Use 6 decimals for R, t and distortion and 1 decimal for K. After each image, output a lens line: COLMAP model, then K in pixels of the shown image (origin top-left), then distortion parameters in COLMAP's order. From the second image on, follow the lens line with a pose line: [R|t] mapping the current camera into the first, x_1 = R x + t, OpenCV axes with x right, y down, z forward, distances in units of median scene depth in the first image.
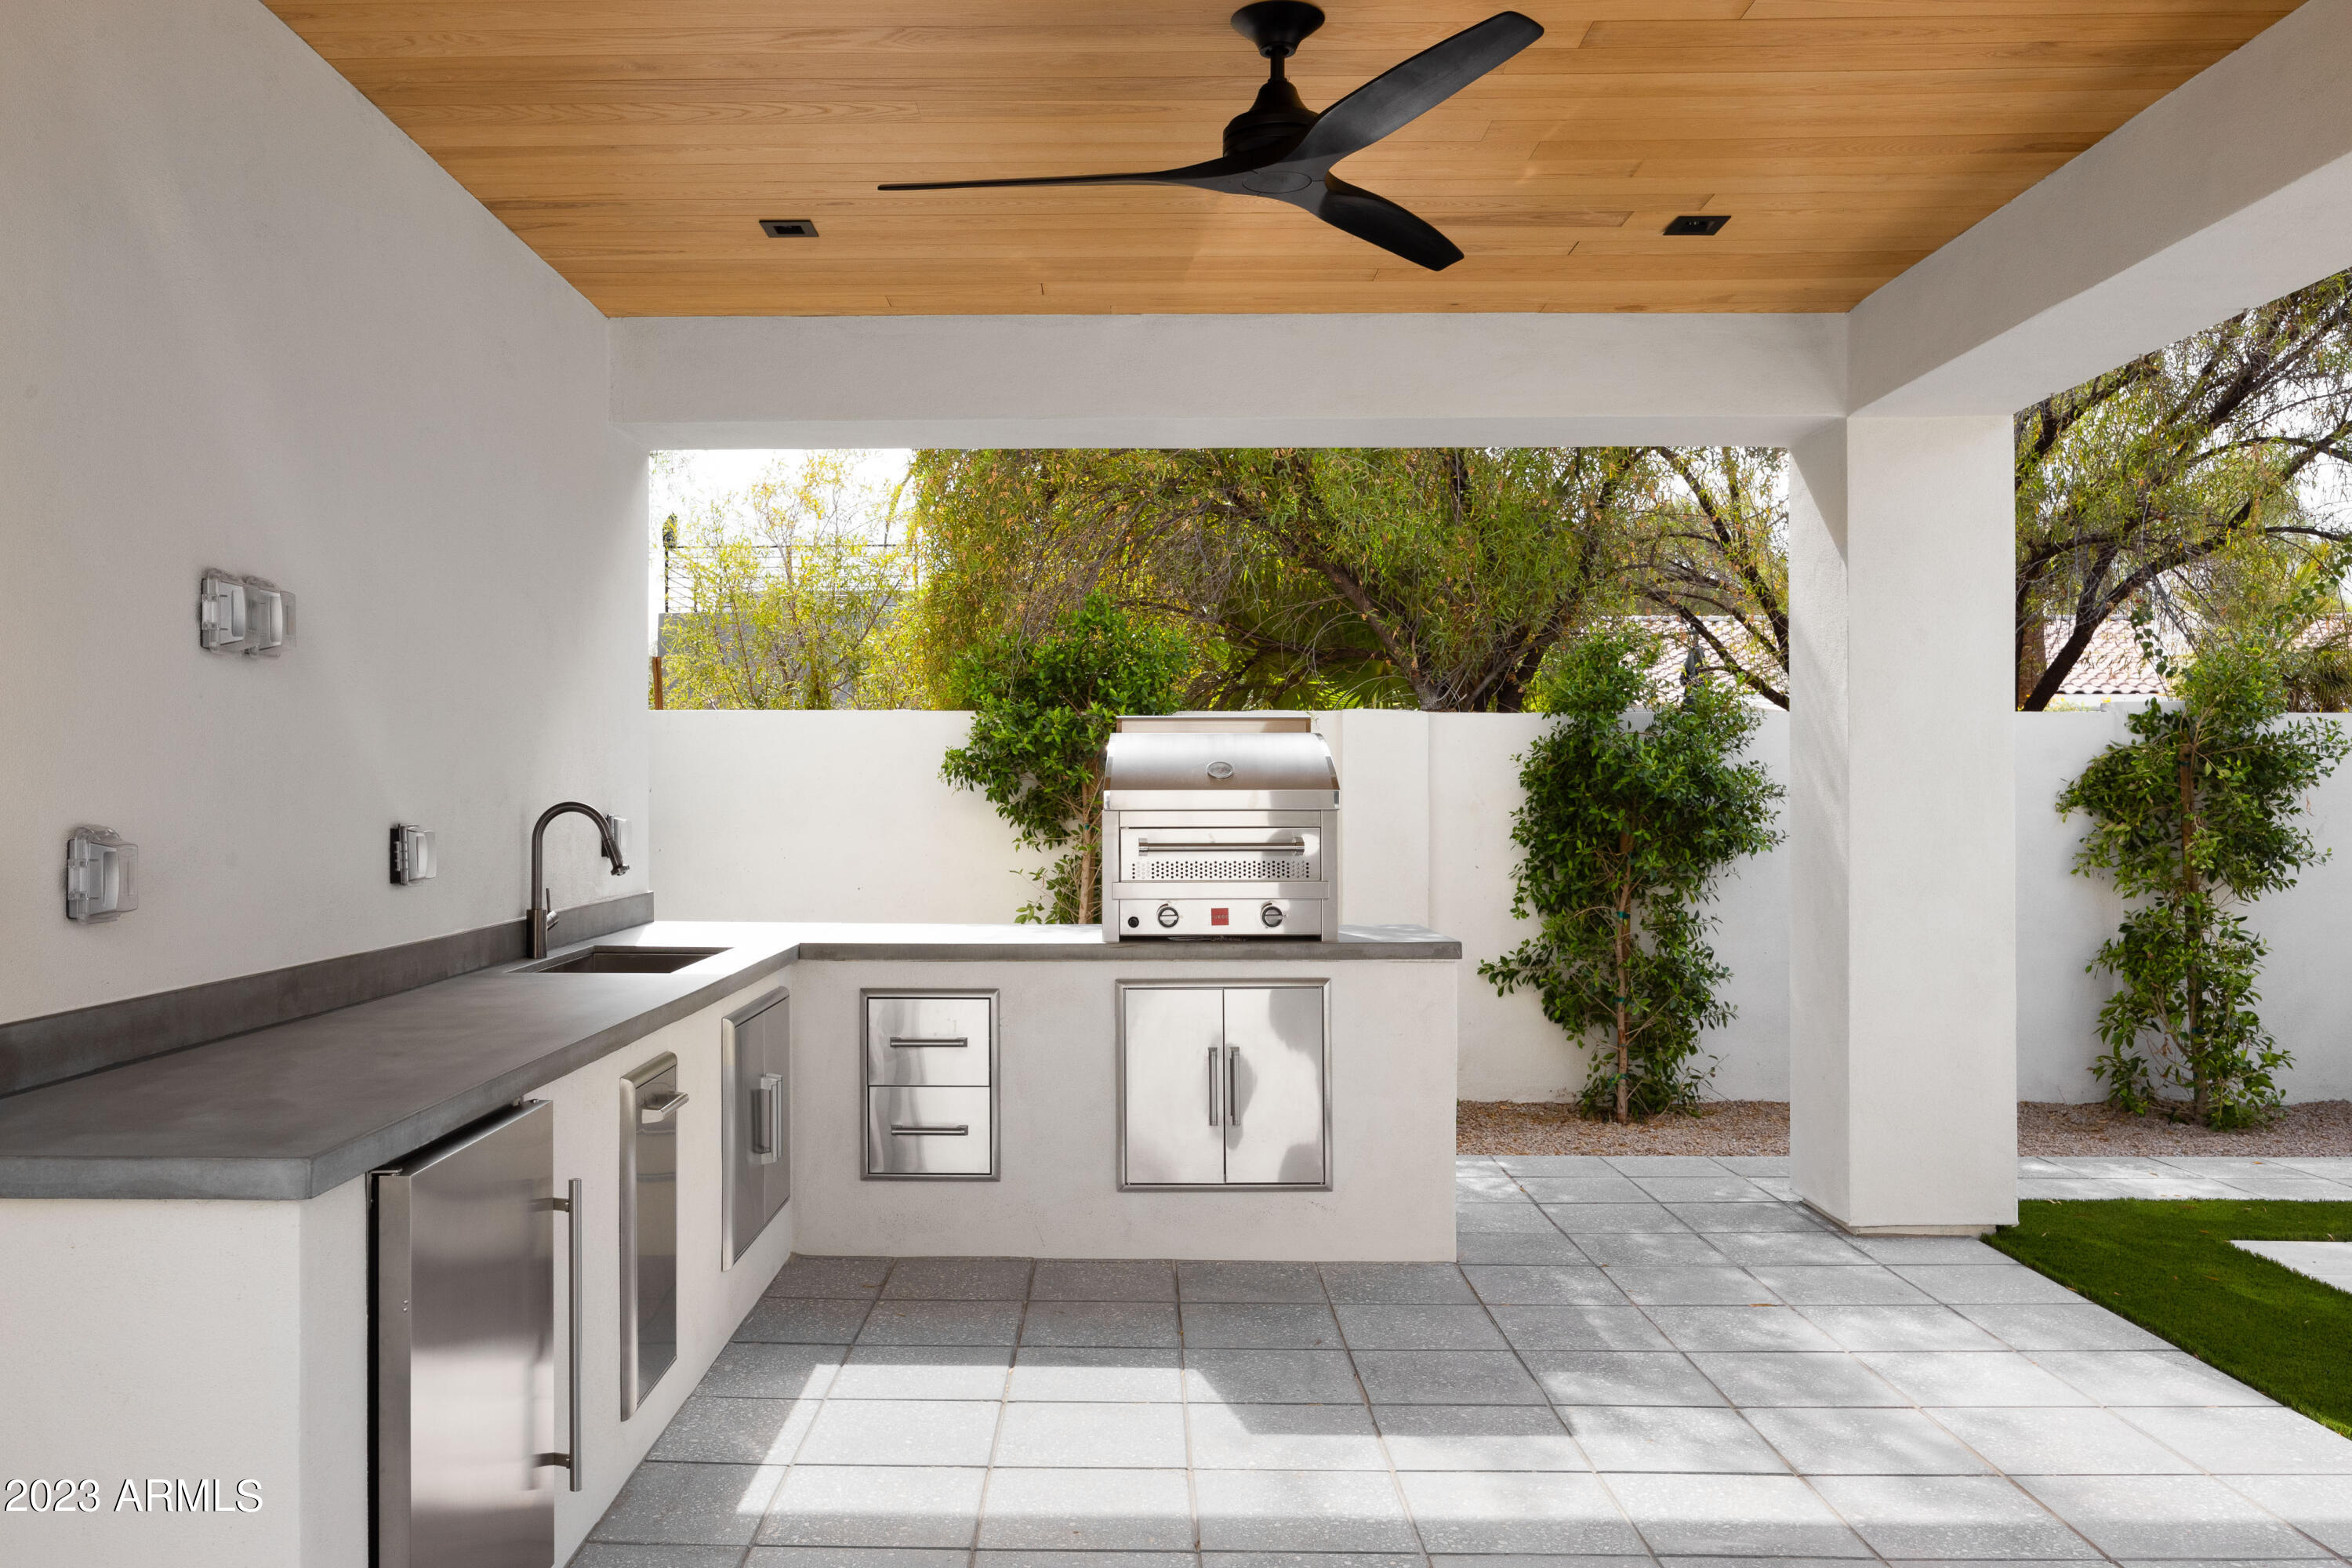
lens RADIAL K [[1788.6, 0, 1174.0], [0, 1788.6, 784.3], [0, 0, 1]] dist [-0.001295, -0.004835]
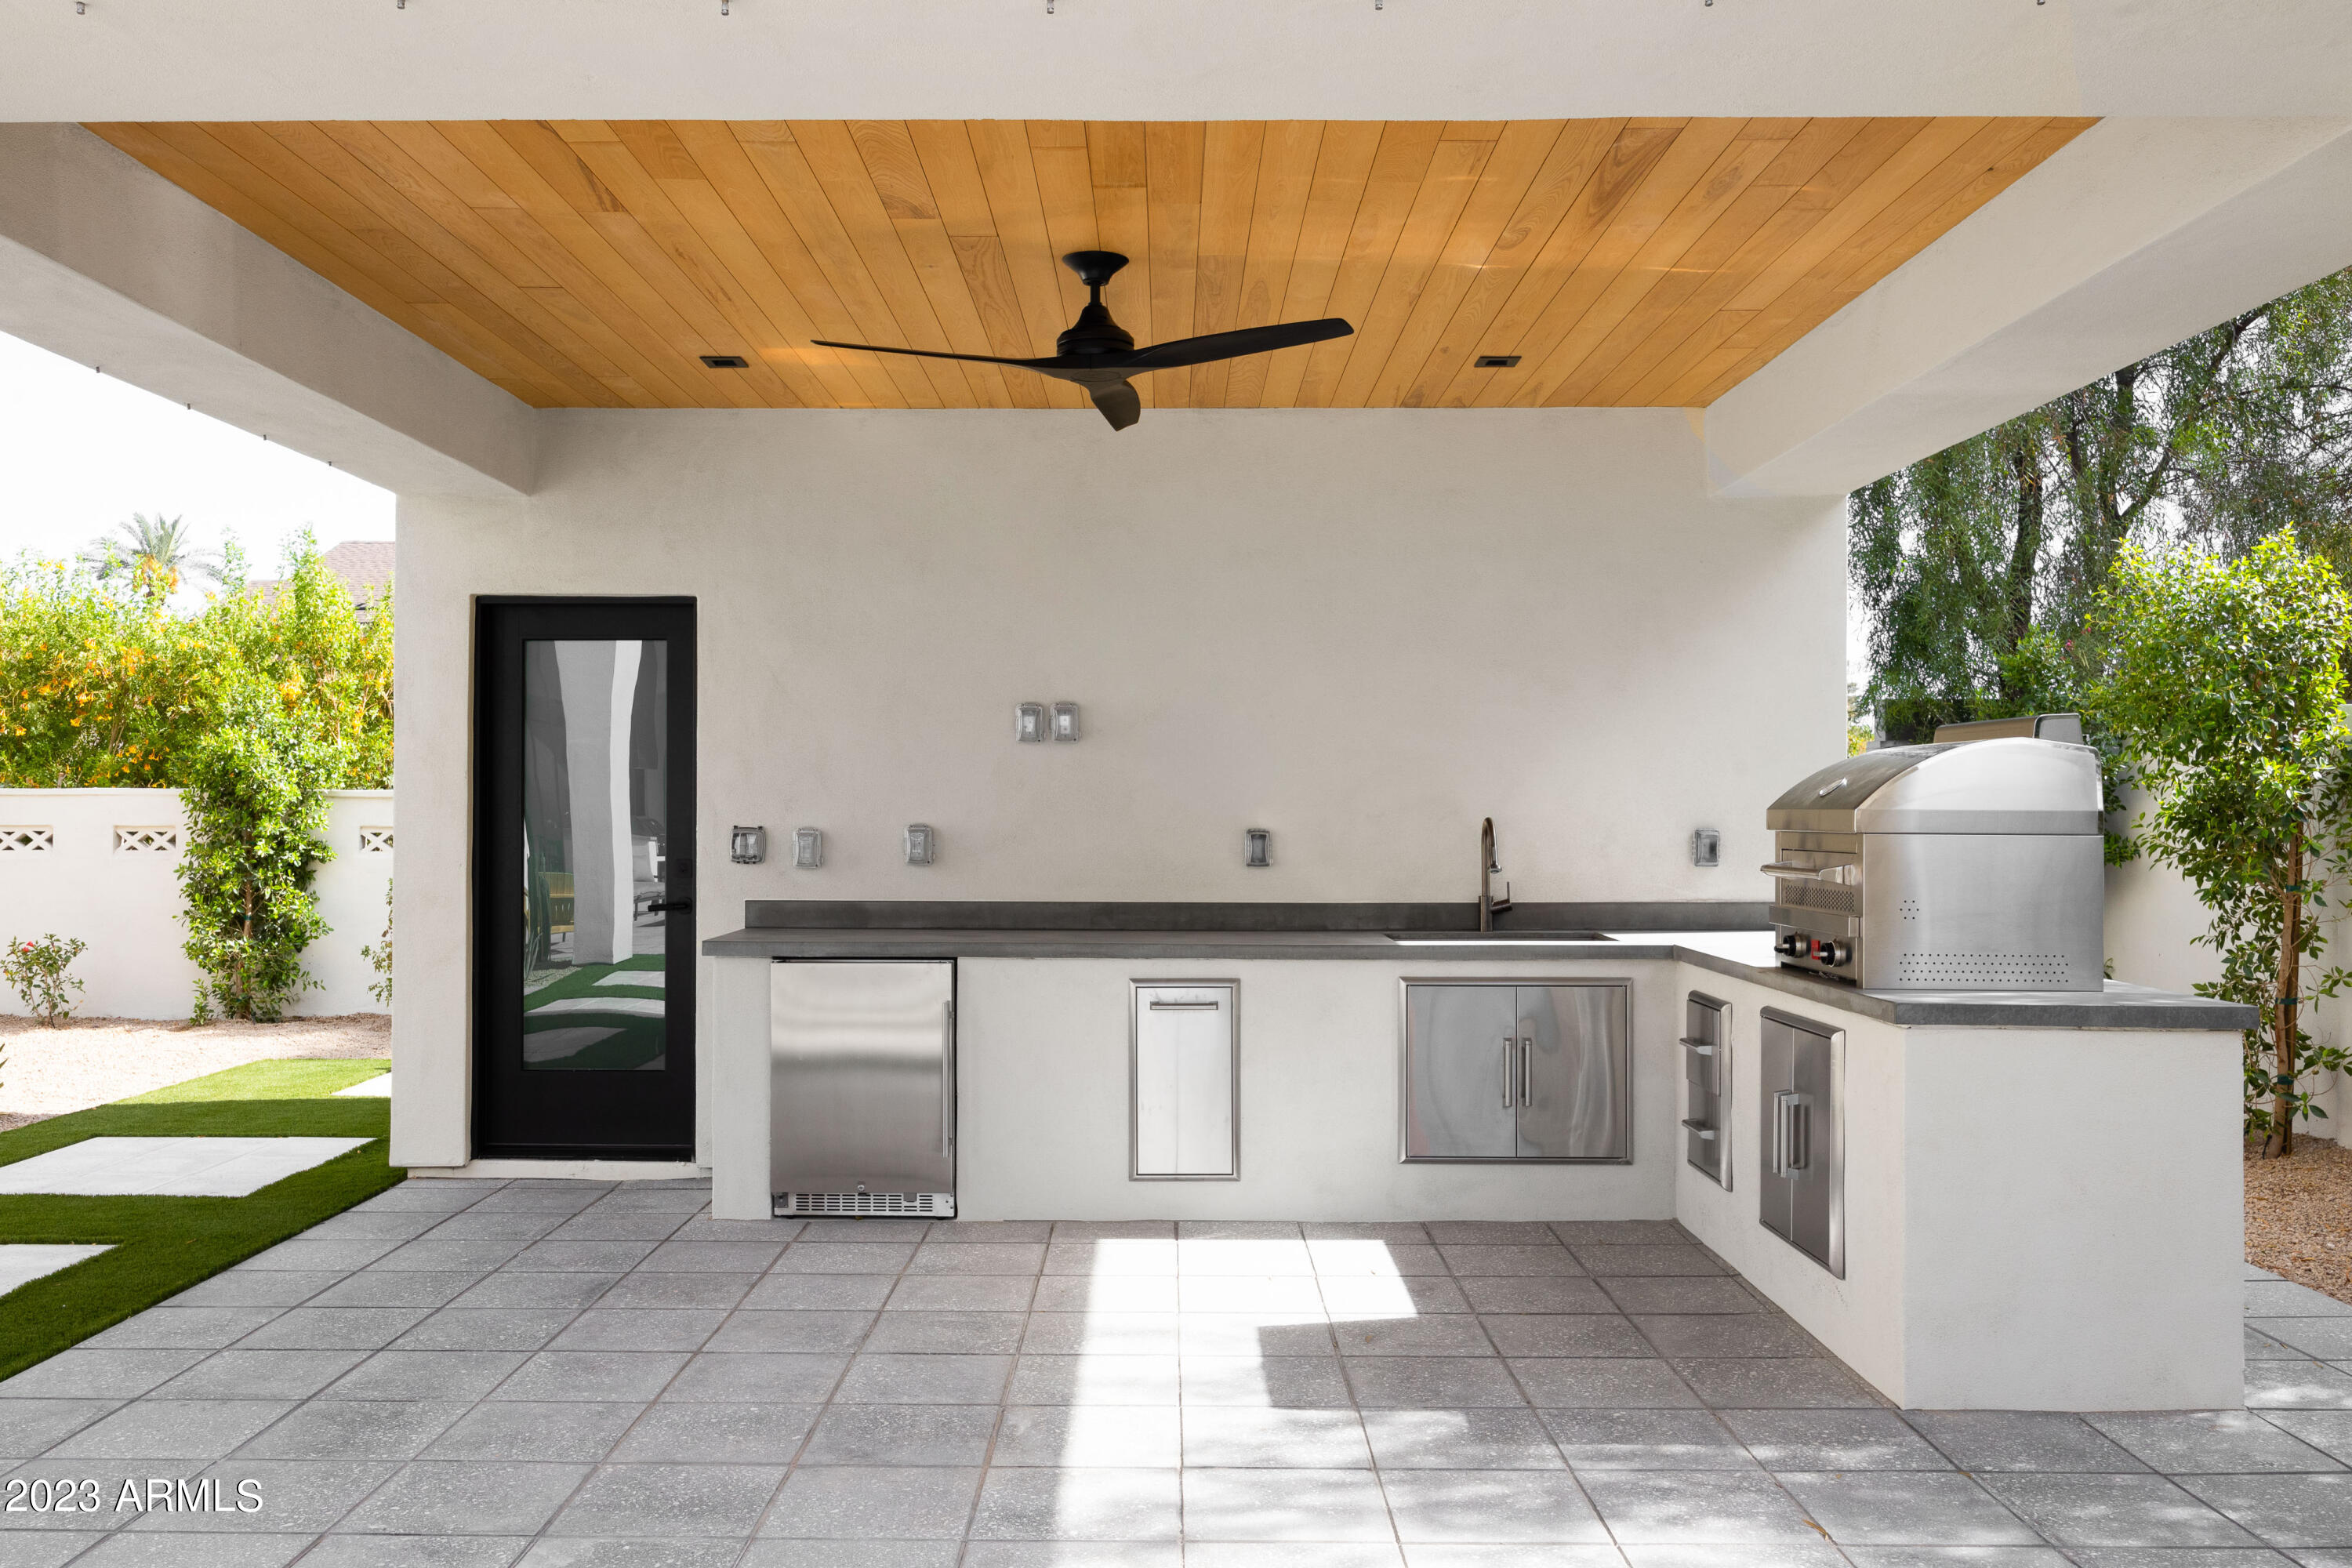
lens RADIAL K [[1925.0, 0, 1173.7], [0, 1925.0, 789.0], [0, 0, 1]] dist [-0.025546, -0.001184]
pose [[0.023469, -0.006367, -0.999704, 1.214826], [0.000261, 0.999980, -0.006362, -0.003596], [0.999725, -0.000112, 0.023470, 0.797476]]
